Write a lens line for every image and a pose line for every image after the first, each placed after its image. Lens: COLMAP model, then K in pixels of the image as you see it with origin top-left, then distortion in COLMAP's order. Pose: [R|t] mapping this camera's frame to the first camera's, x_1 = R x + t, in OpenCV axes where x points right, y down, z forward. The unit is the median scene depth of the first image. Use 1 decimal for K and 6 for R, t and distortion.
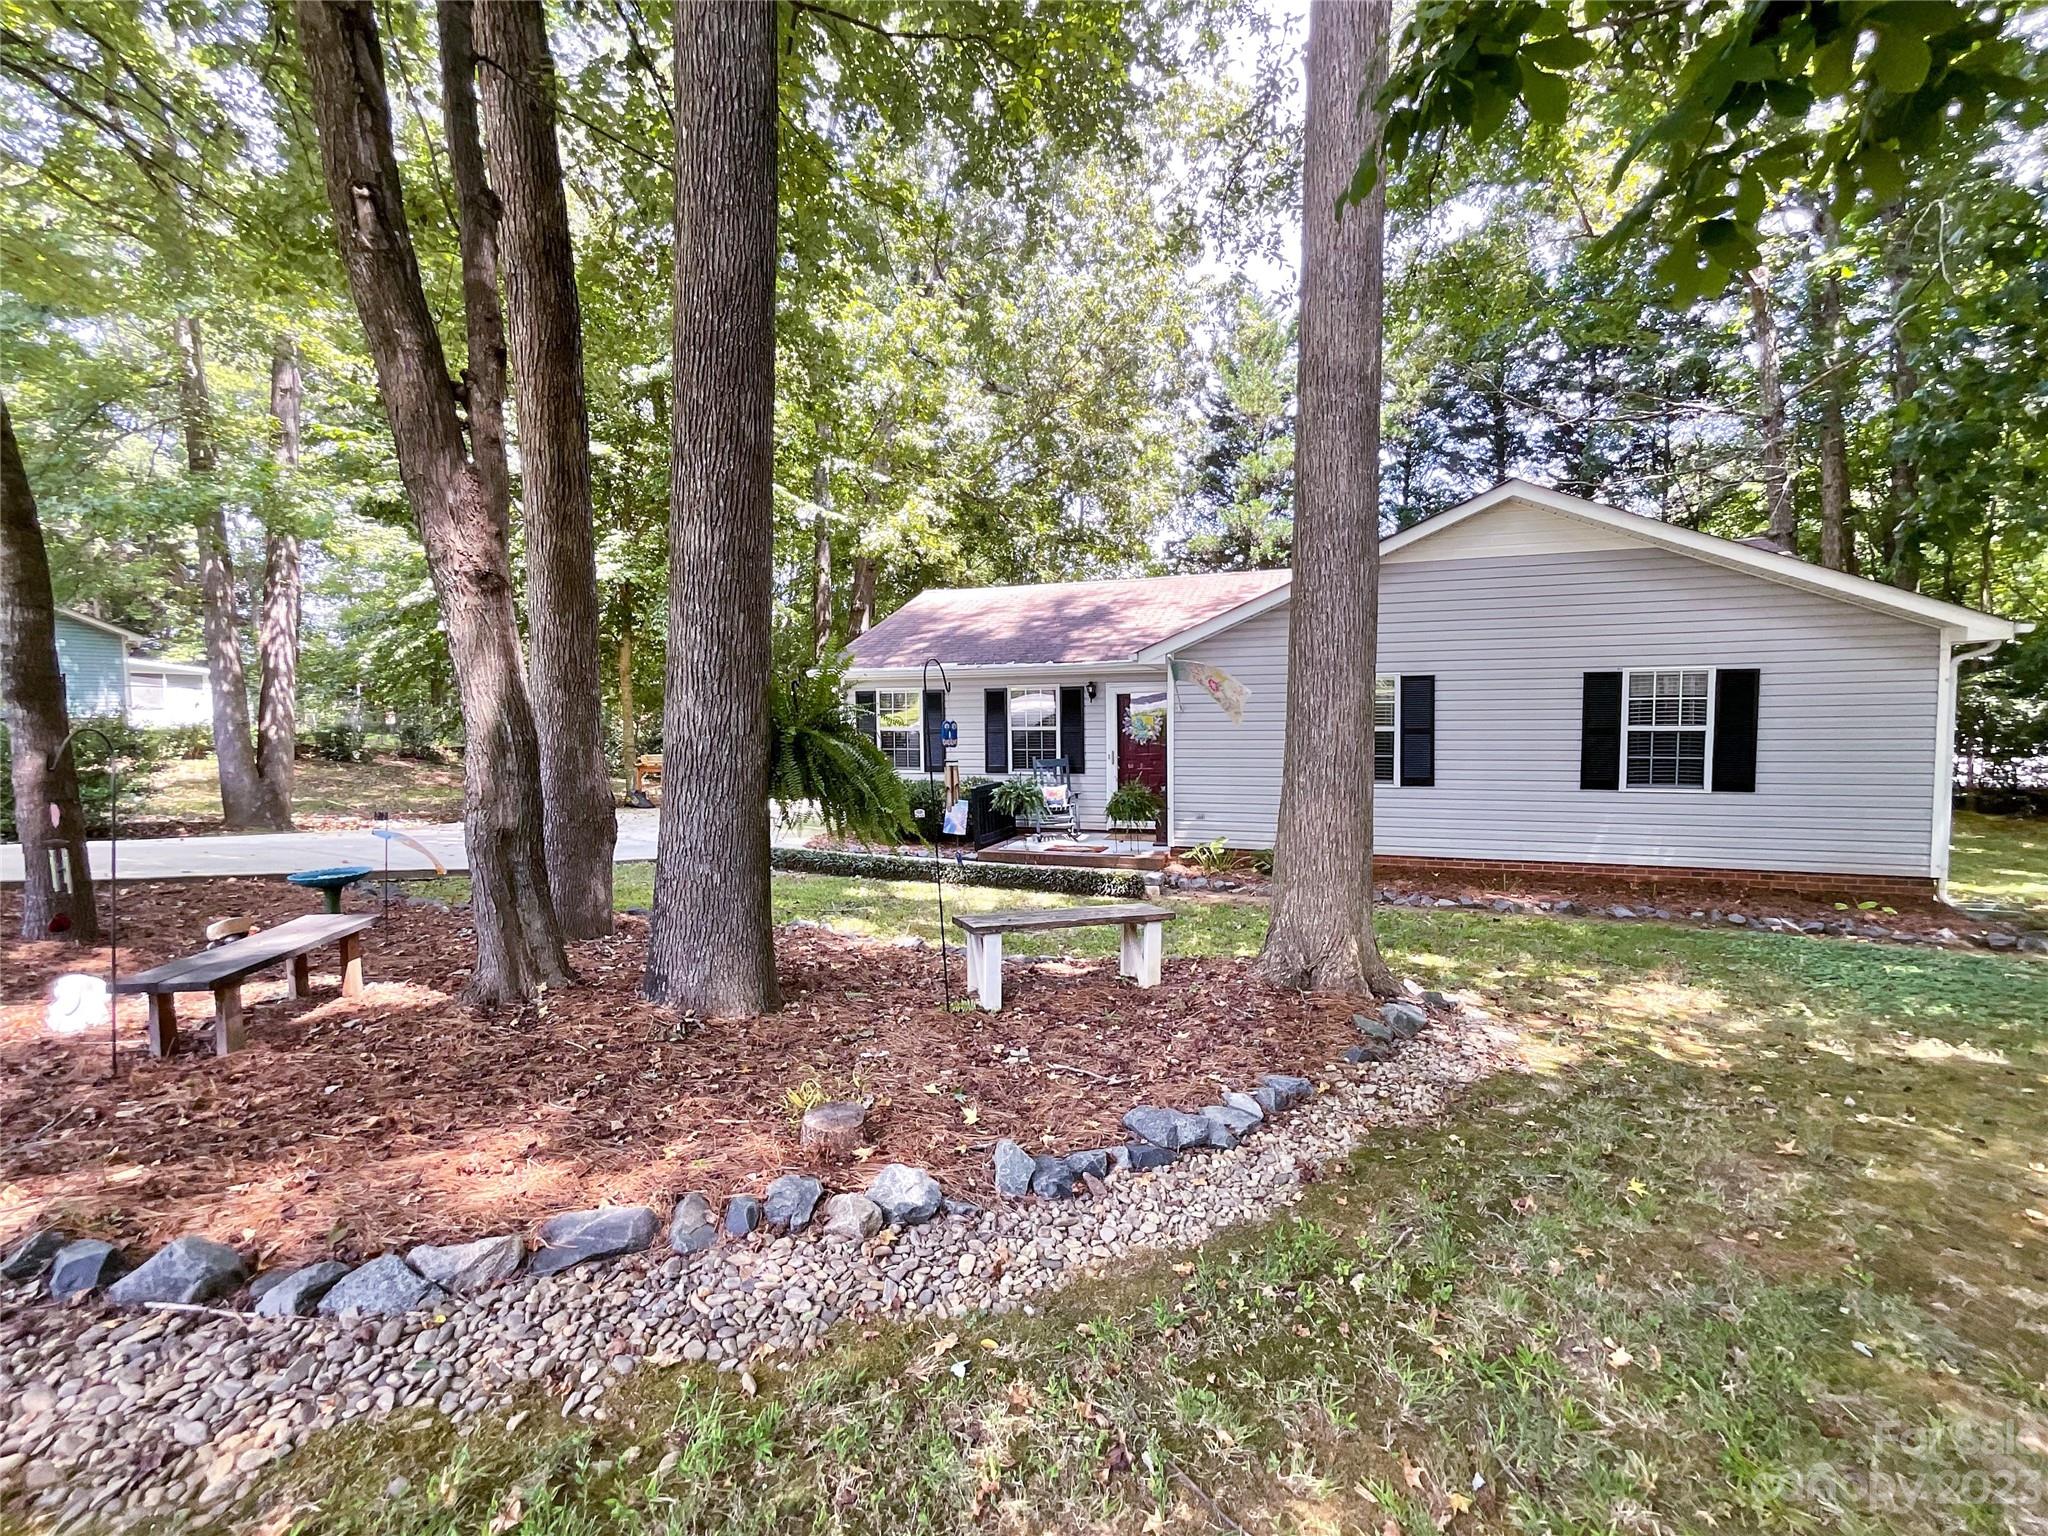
lens RADIAL K [[851.6, 0, 1024.0], [0, 851.6, 768.0], [0, 0, 1]] dist [-0.032664, 0.012528]
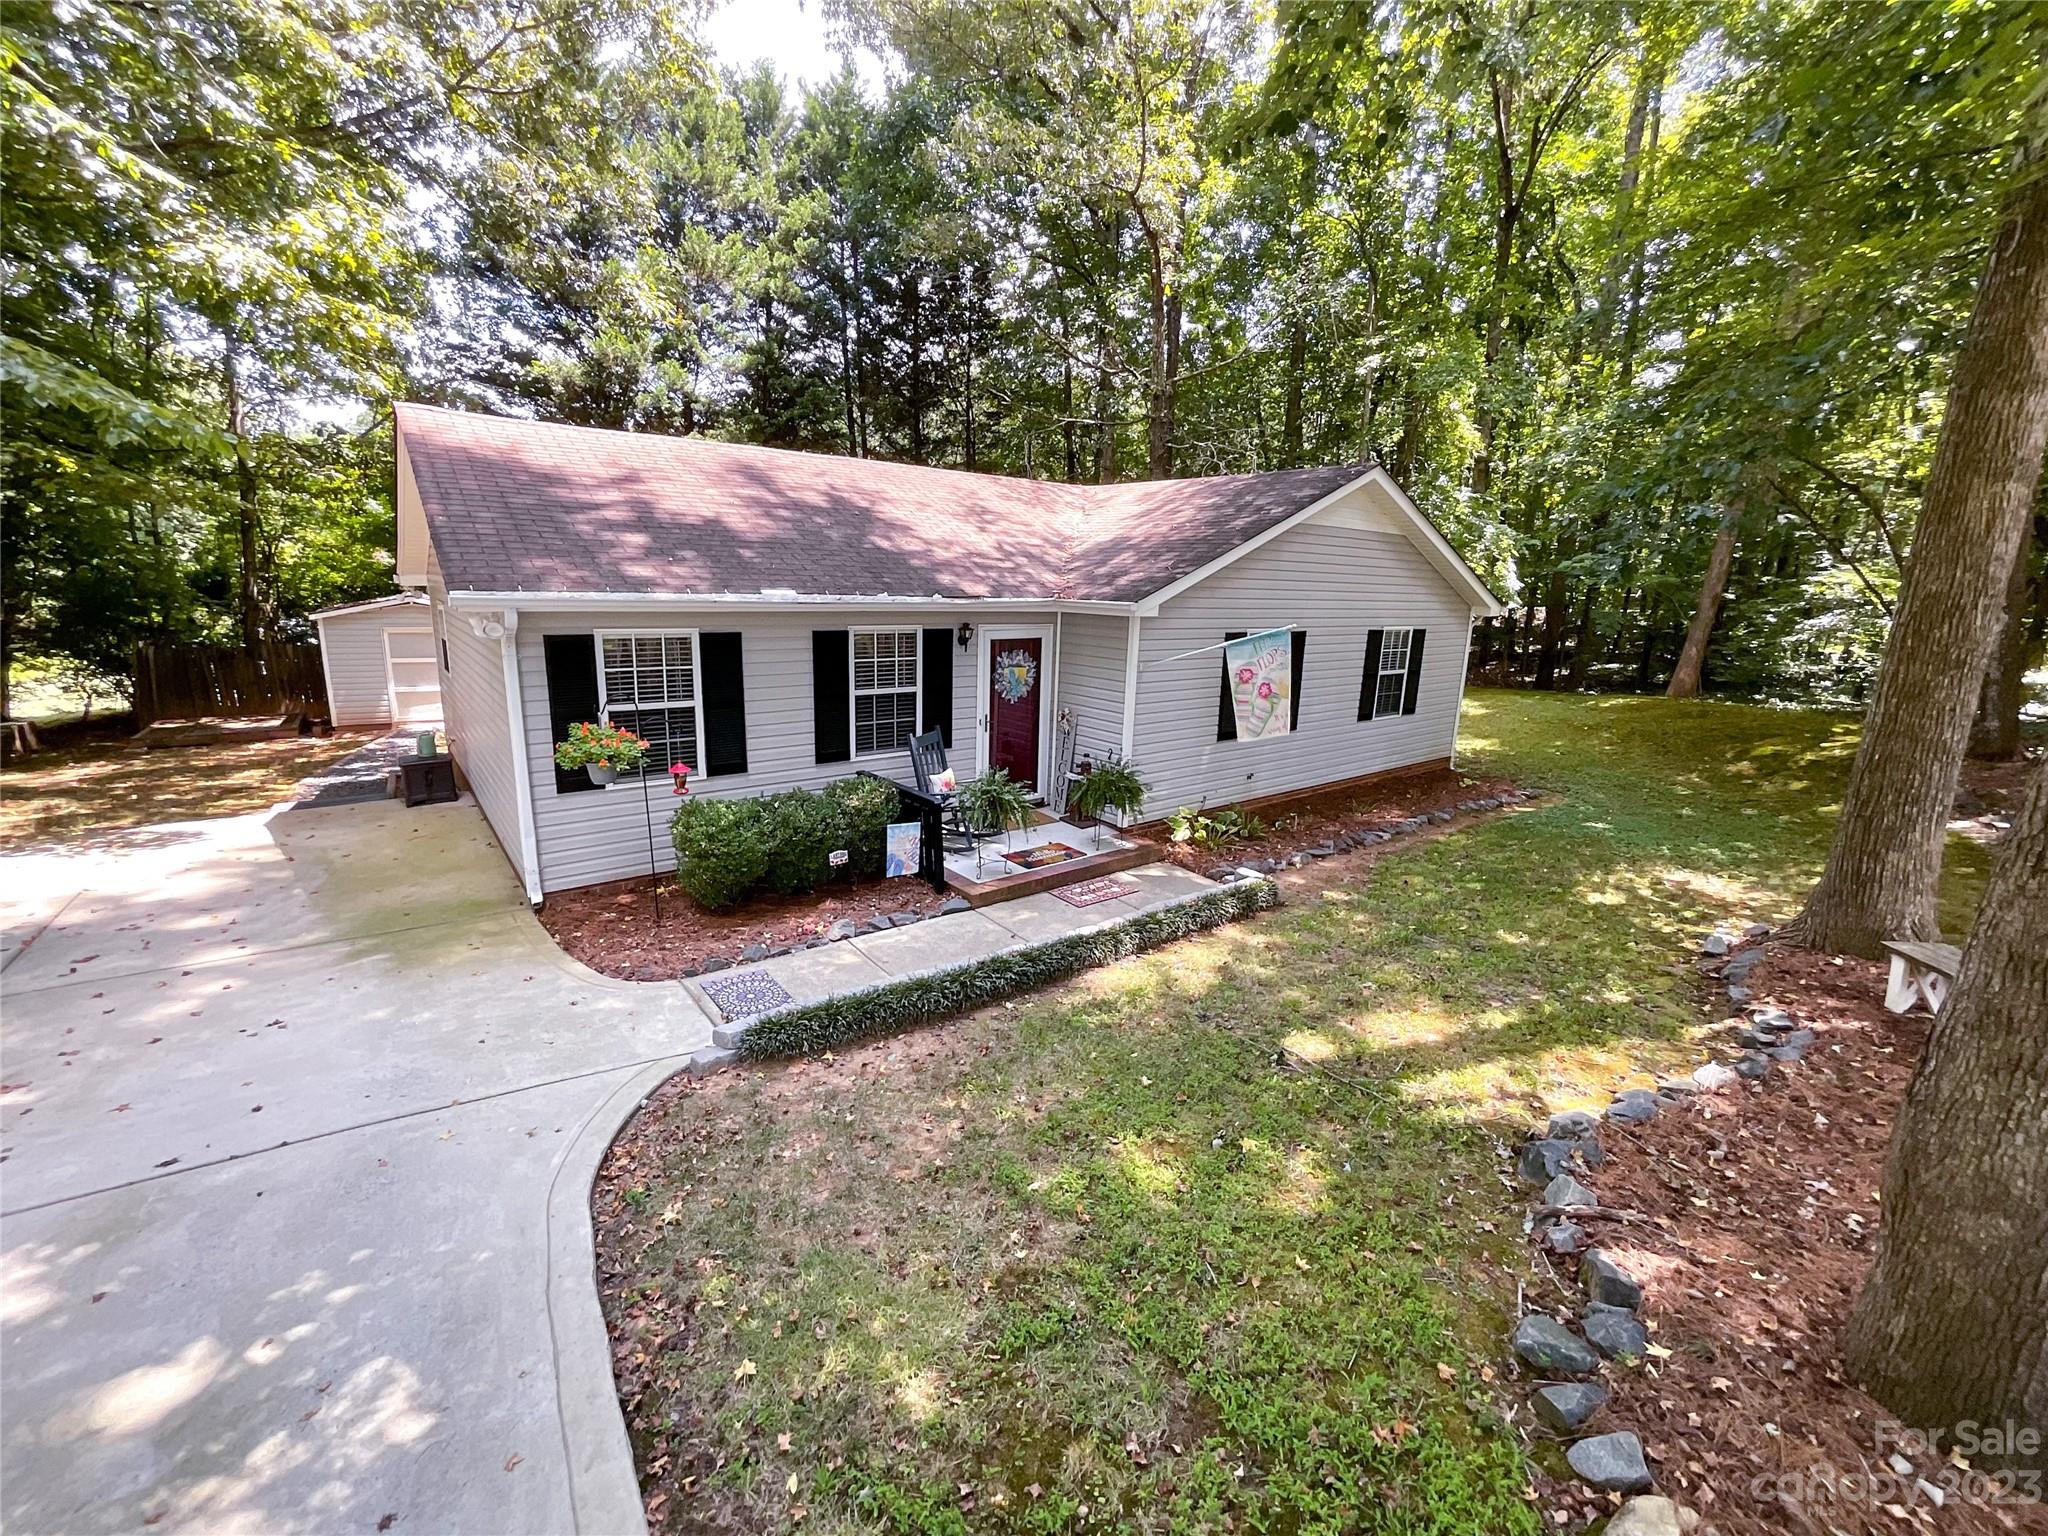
lens RADIAL K [[851.6, 0, 1024.0], [0, 851.6, 768.0], [0, 0, 1]] dist [-0.032664, 0.012528]
pose [[0.533106, -0.157203, 0.831315, -0.515744], [0.016027, 0.984286, 0.175852, -0.106085], [-0.845897, -0.080424, 0.527248, 0.564120]]
